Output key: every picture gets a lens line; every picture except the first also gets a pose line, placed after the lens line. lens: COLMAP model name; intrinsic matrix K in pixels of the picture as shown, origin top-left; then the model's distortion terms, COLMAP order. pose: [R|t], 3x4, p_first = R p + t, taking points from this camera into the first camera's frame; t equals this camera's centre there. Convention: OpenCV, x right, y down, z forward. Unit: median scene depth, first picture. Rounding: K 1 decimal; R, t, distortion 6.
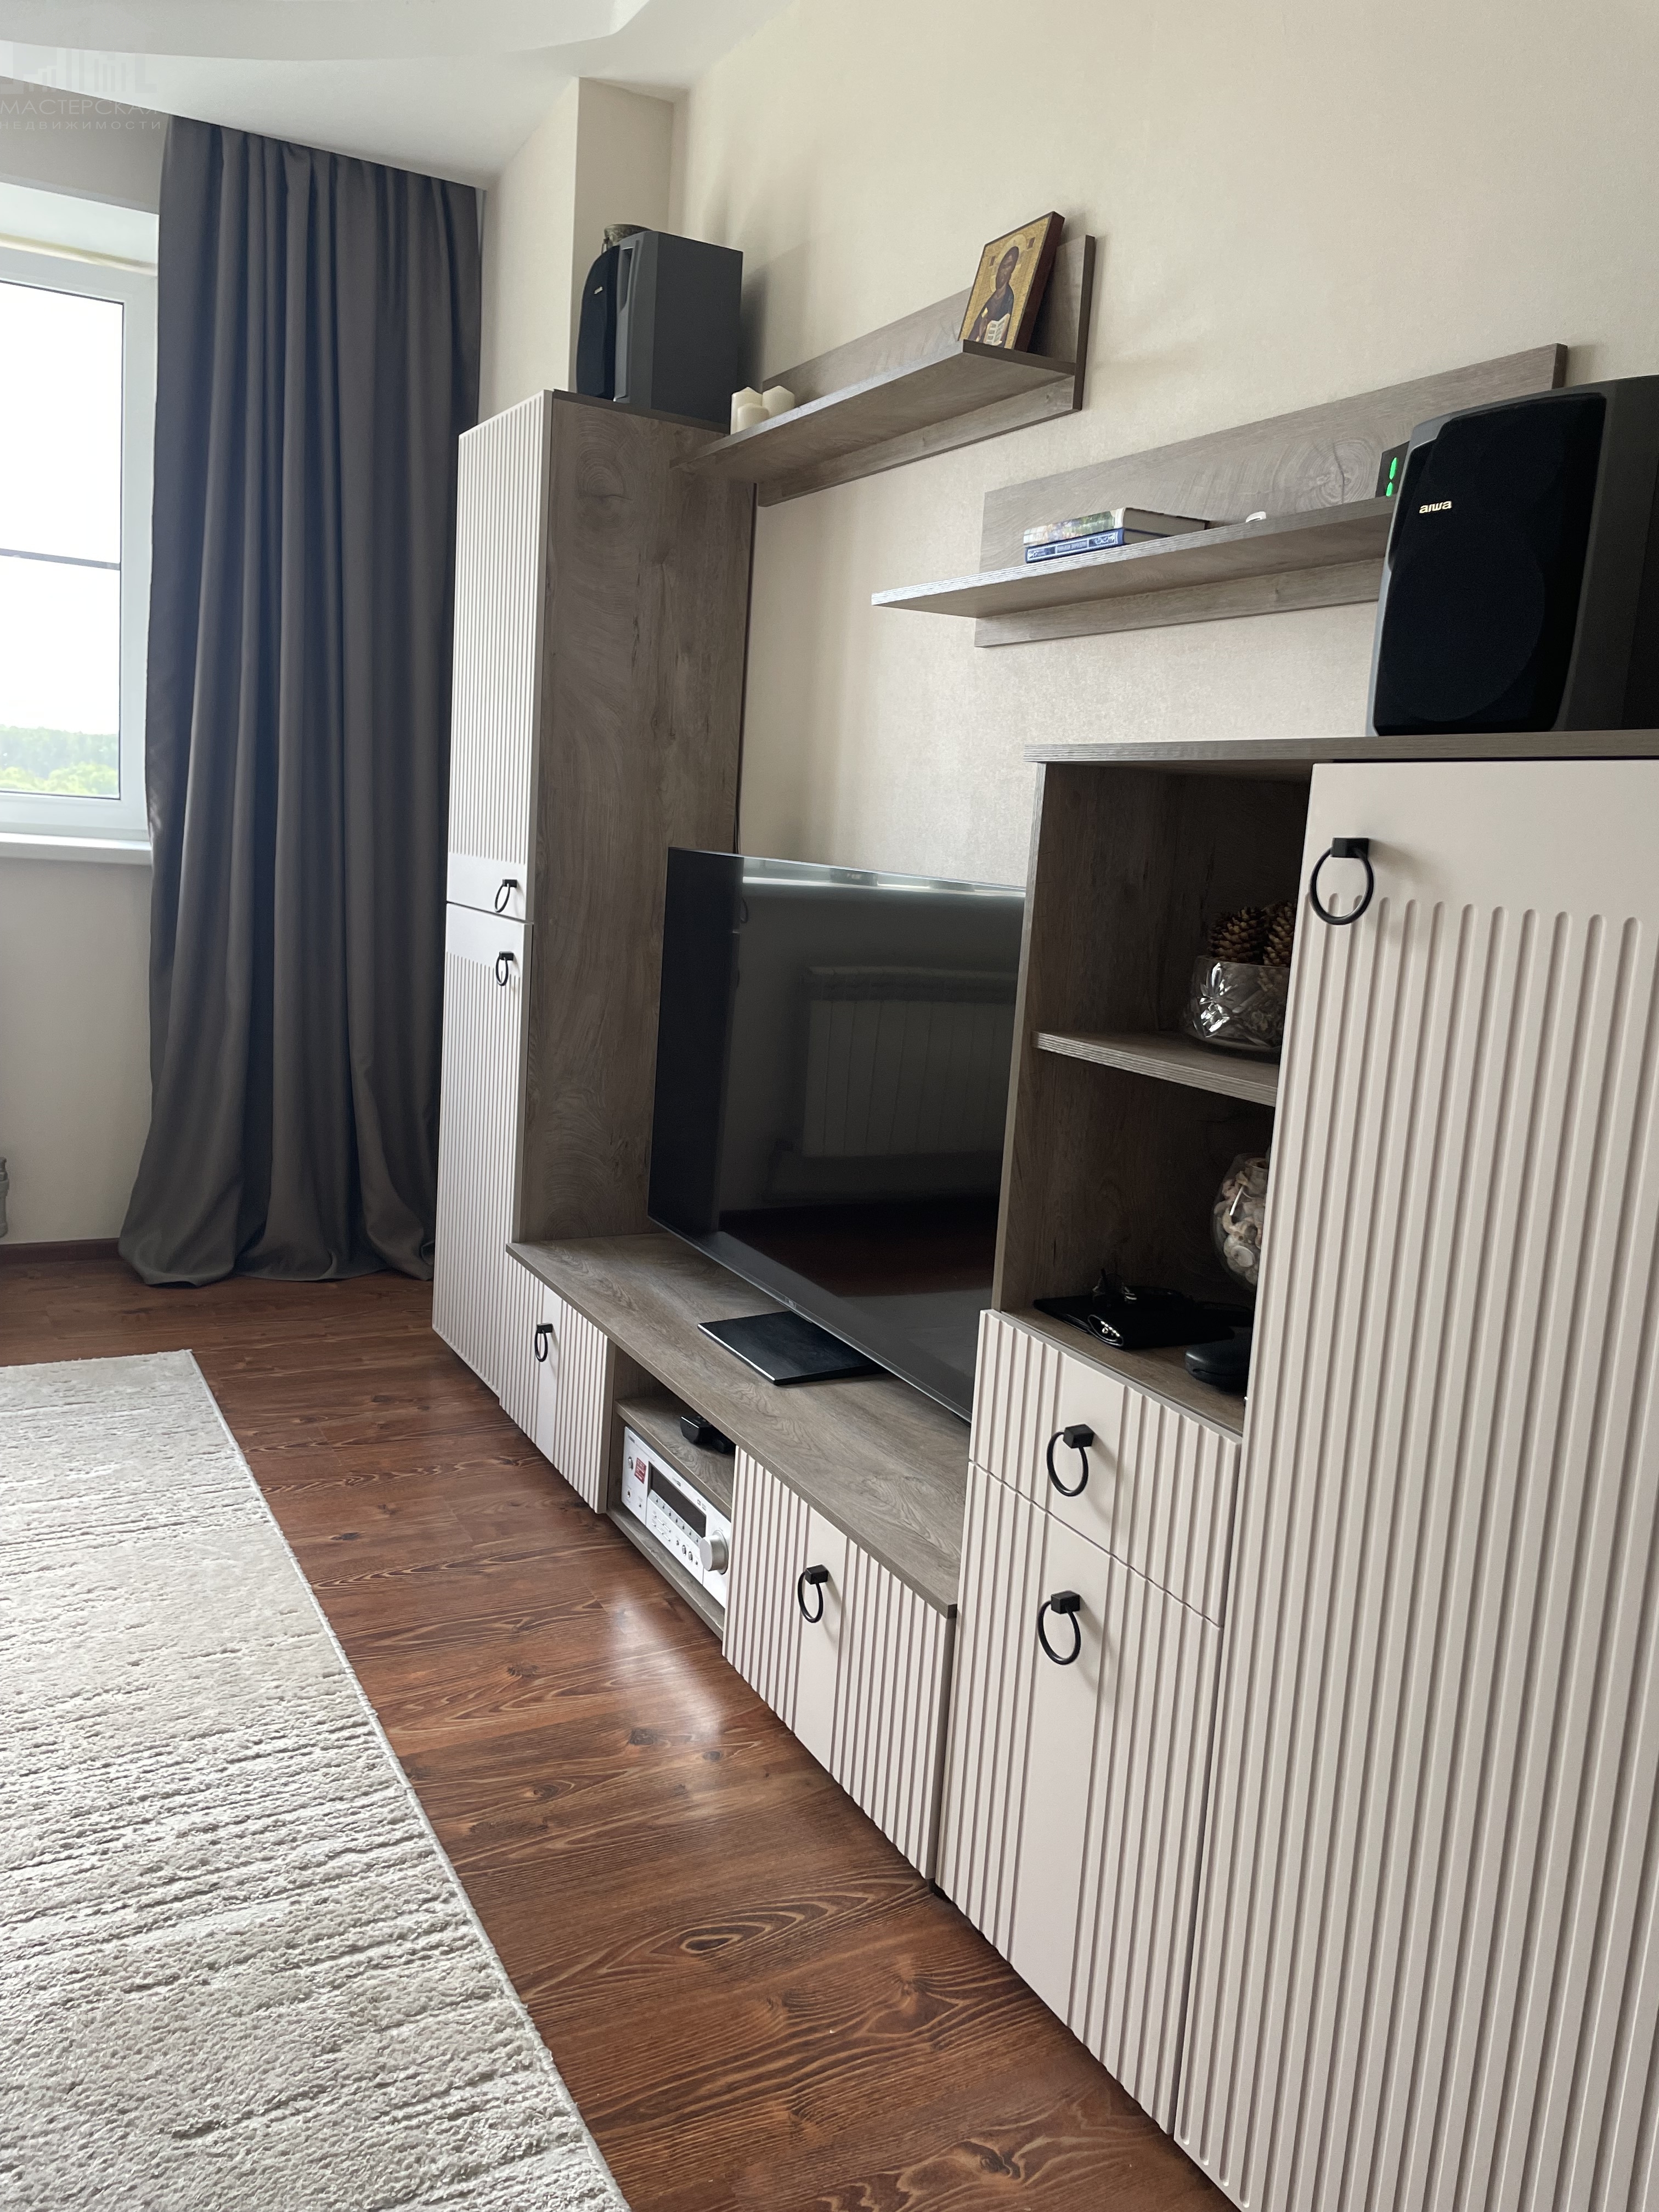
lens RADIAL K [[1673.0, 0, 836.6], [0, 1673.0, 1083.2], [0, 0, 1]] dist [0.077030, -0.097340]
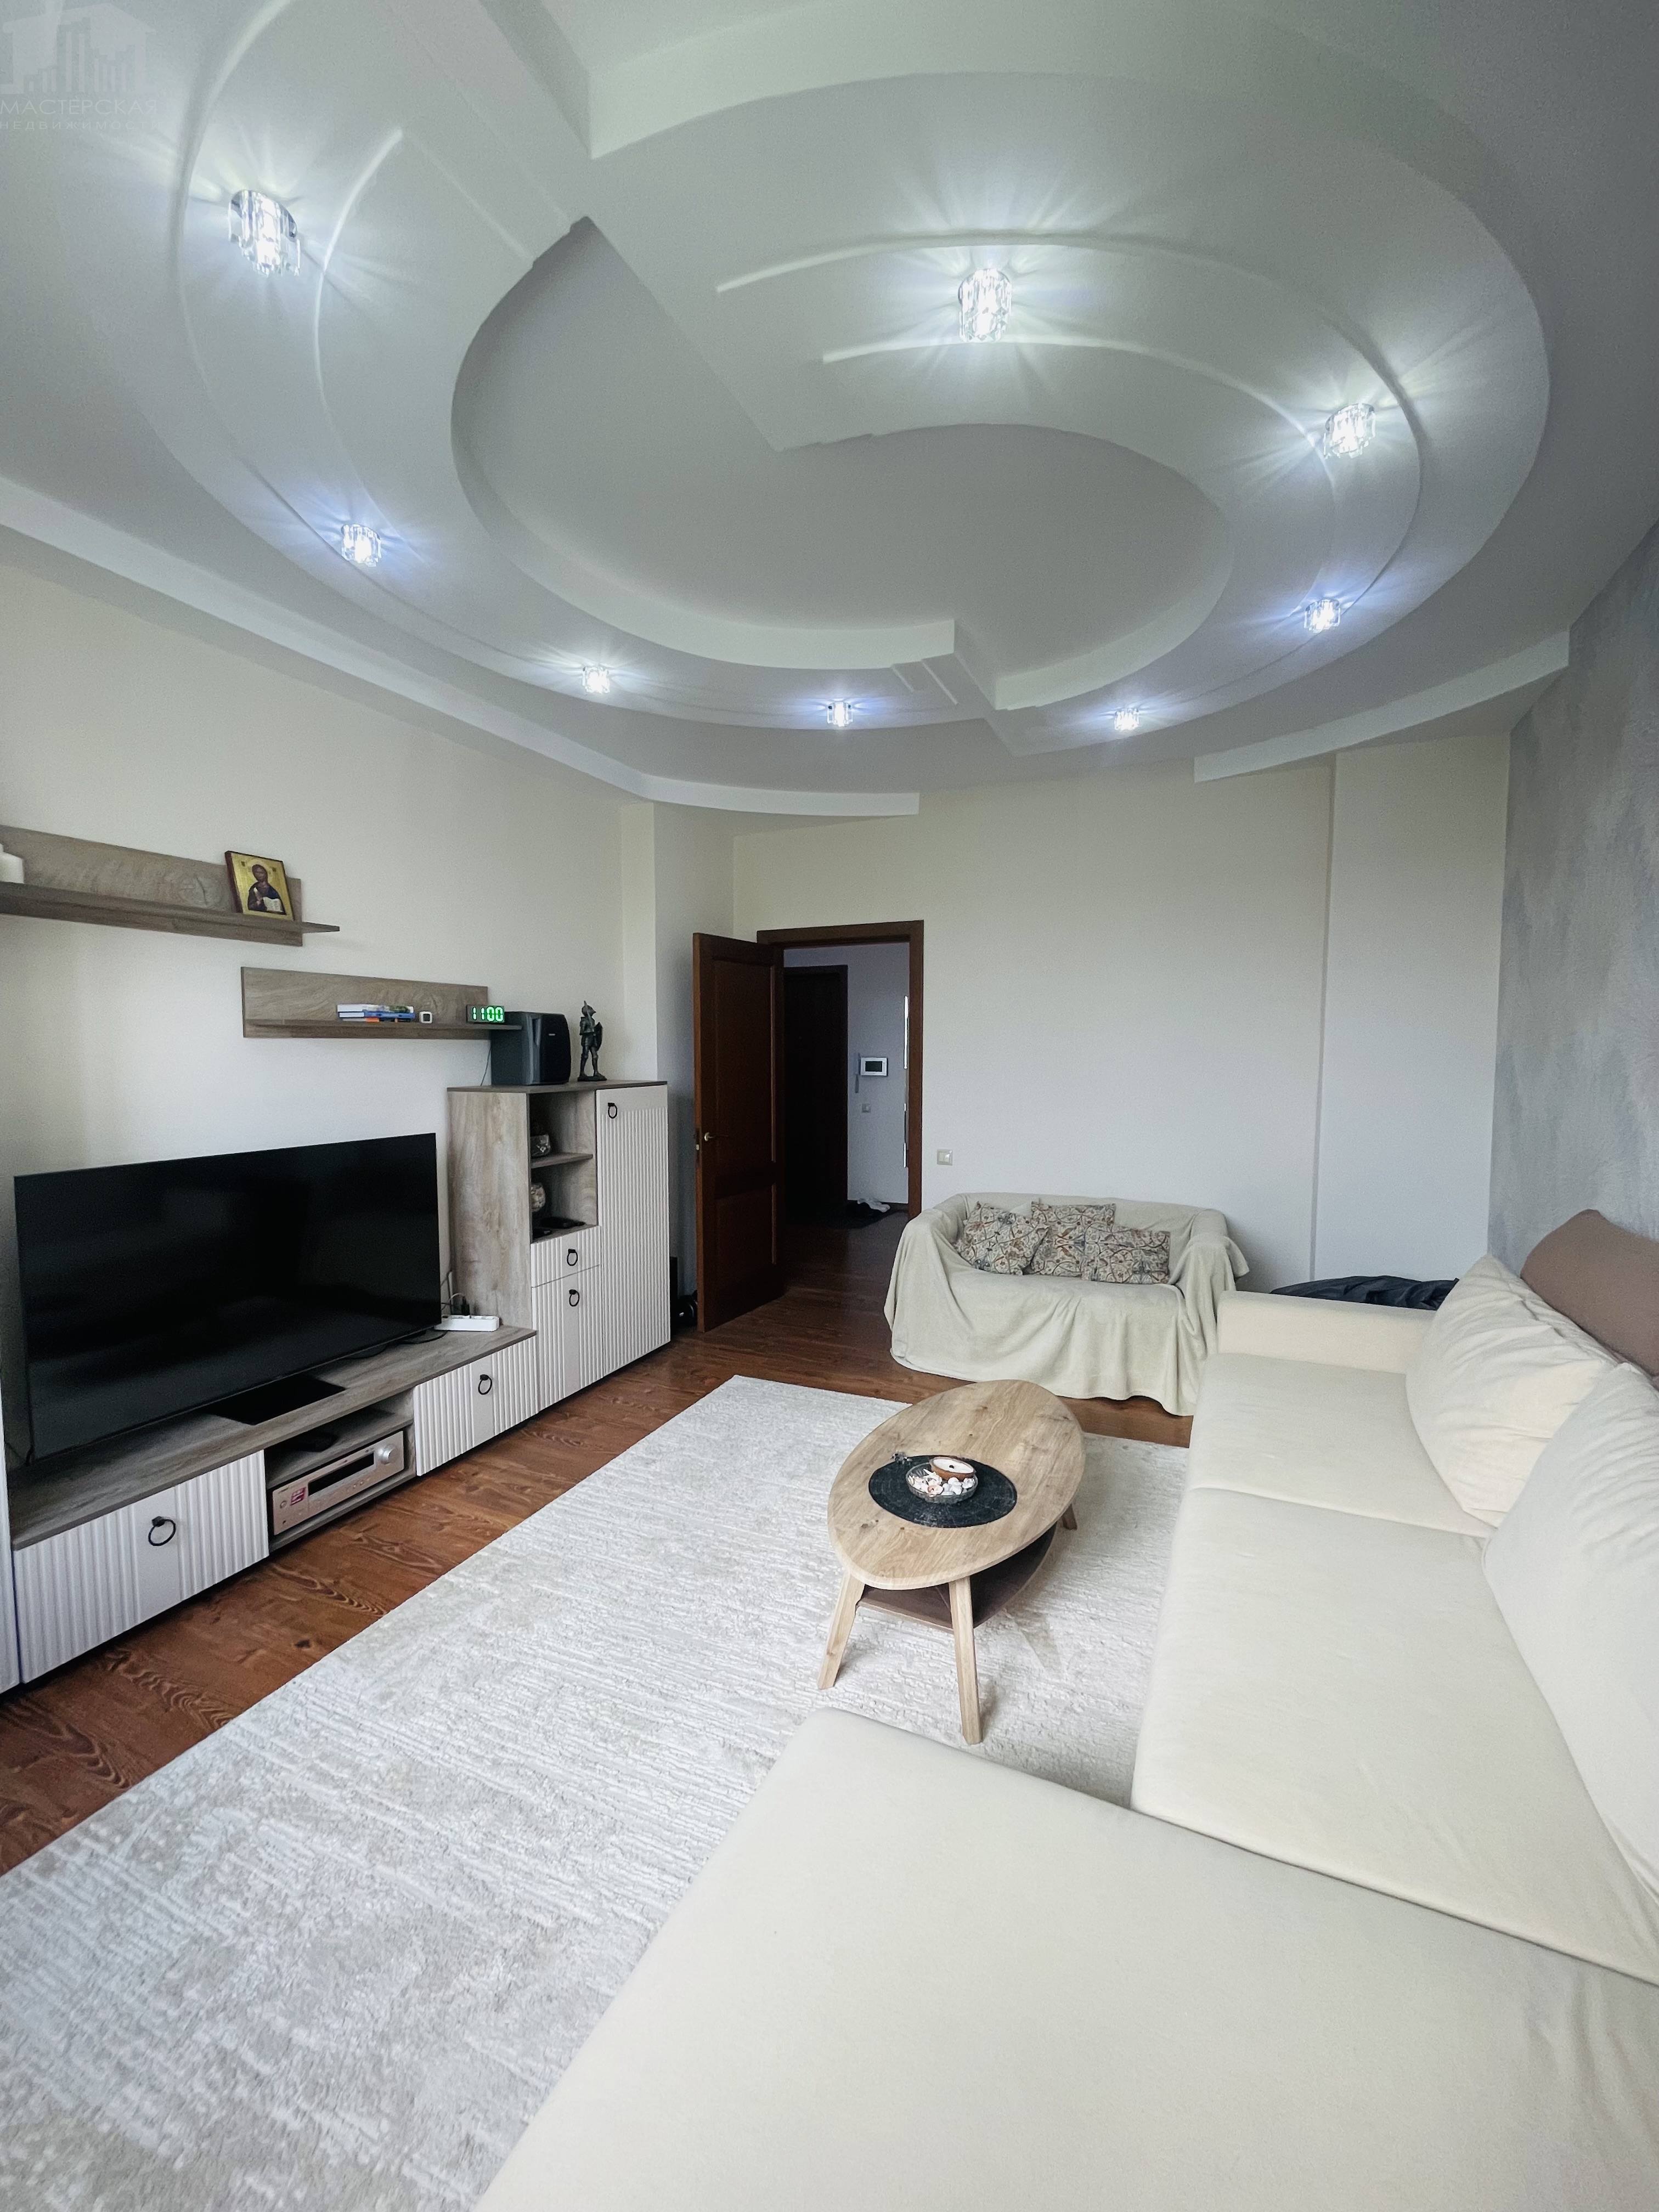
lens RADIAL K [[890.3, 0, 833.5], [0, 890.3, 1106.7], [0, 0, 1]] dist [-0.002406, 0.000205]
pose [[-0.610618, -0.124763, 0.782036, -1.531041], [0.075438, 0.973857, 0.214268, -0.444884], [-0.788324, 0.189832, -0.585243, 1.353893]]
